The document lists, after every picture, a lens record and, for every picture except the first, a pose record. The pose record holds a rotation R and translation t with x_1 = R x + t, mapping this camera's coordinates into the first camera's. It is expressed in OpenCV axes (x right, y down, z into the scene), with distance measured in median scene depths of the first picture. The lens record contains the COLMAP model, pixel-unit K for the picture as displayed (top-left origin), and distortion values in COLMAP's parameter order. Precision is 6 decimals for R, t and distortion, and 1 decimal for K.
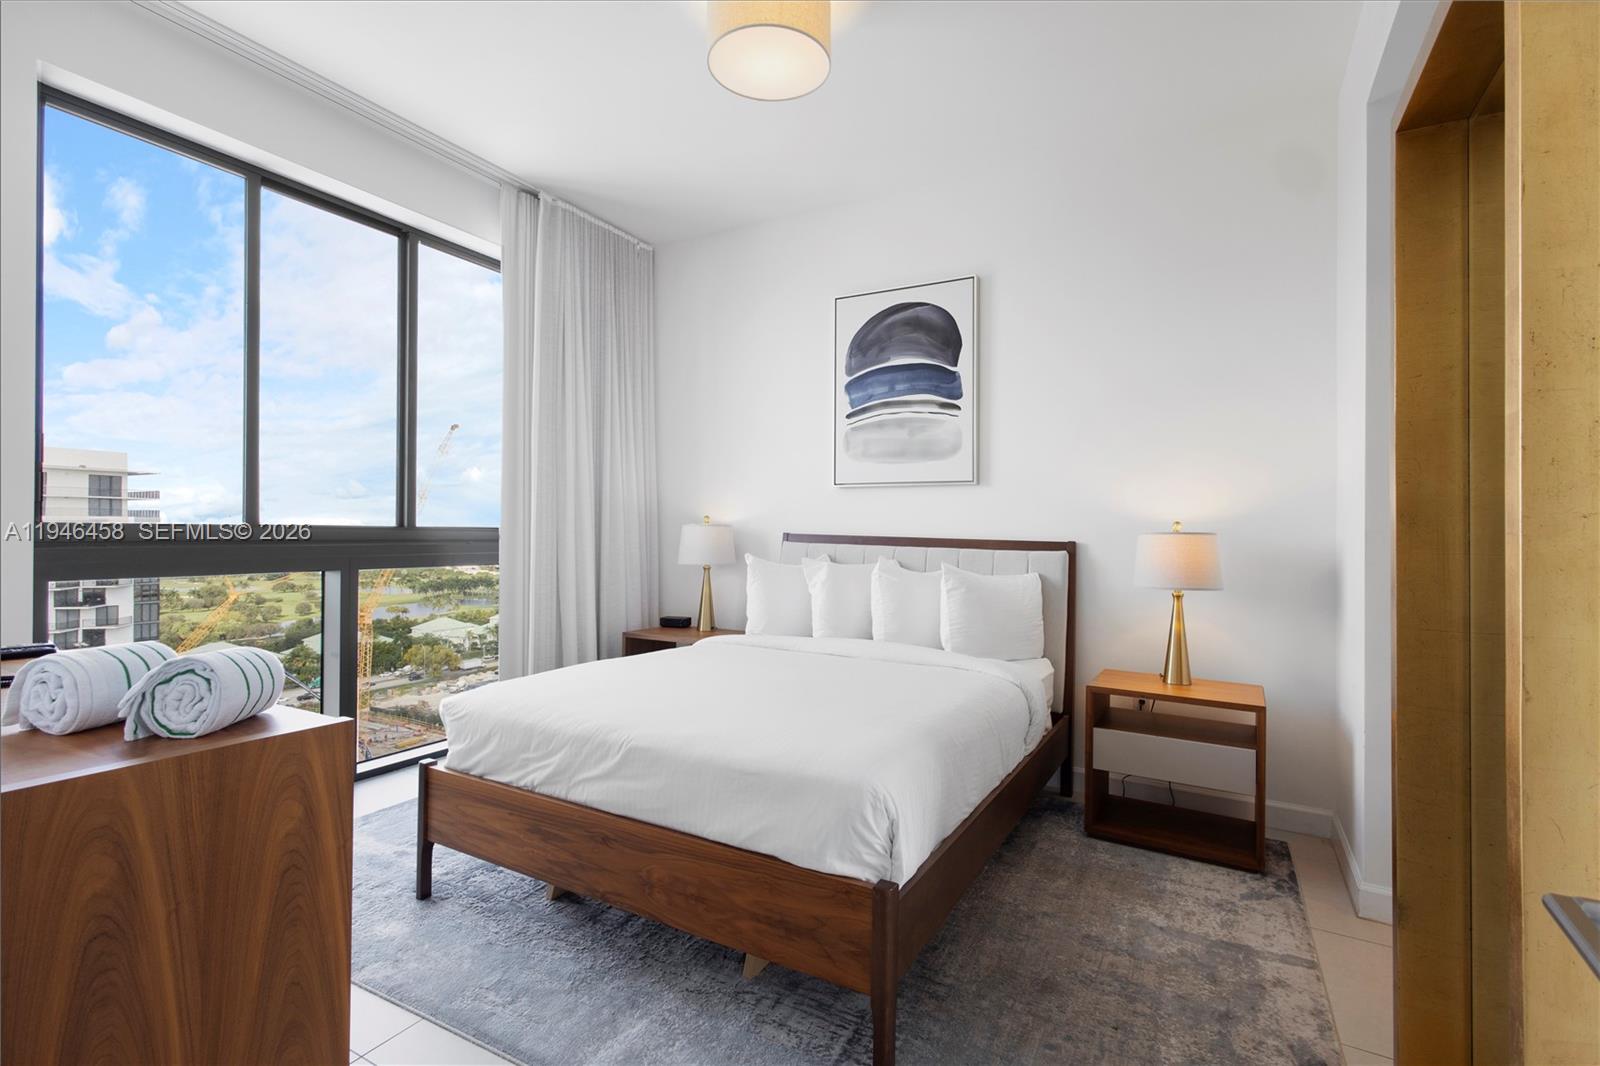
lens RADIAL K [[740.8, 0, 800.0], [0, 740.8, 533.0], [0, 0, 1]] dist [-0.001671, -0.000058]
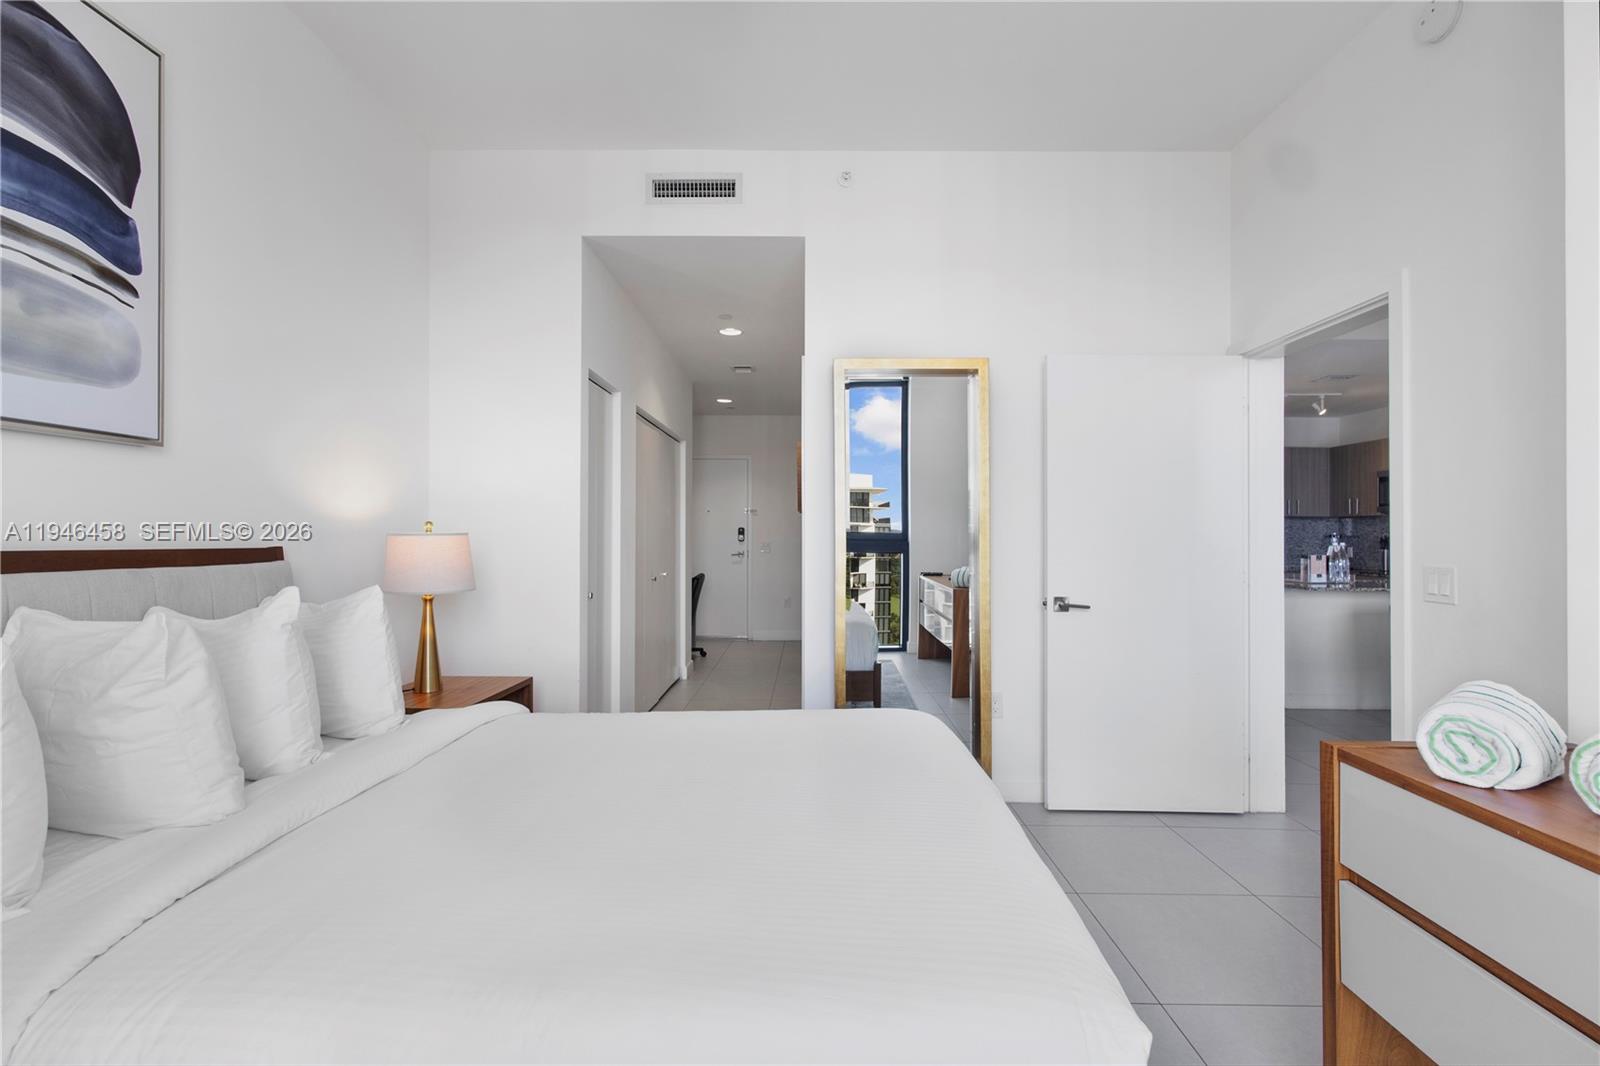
lens RADIAL K [[740.8, 0, 800.0], [0, 740.8, 533.0], [0, 0, 1]] dist [-0.001671, -0.000058]
pose [[-0.478476, -0.015375, 0.877966, -0.446053], [-0.006533, 0.999881, 0.013949, -0.013708], [-0.878076, 0.000938, -0.478520, 0.833384]]
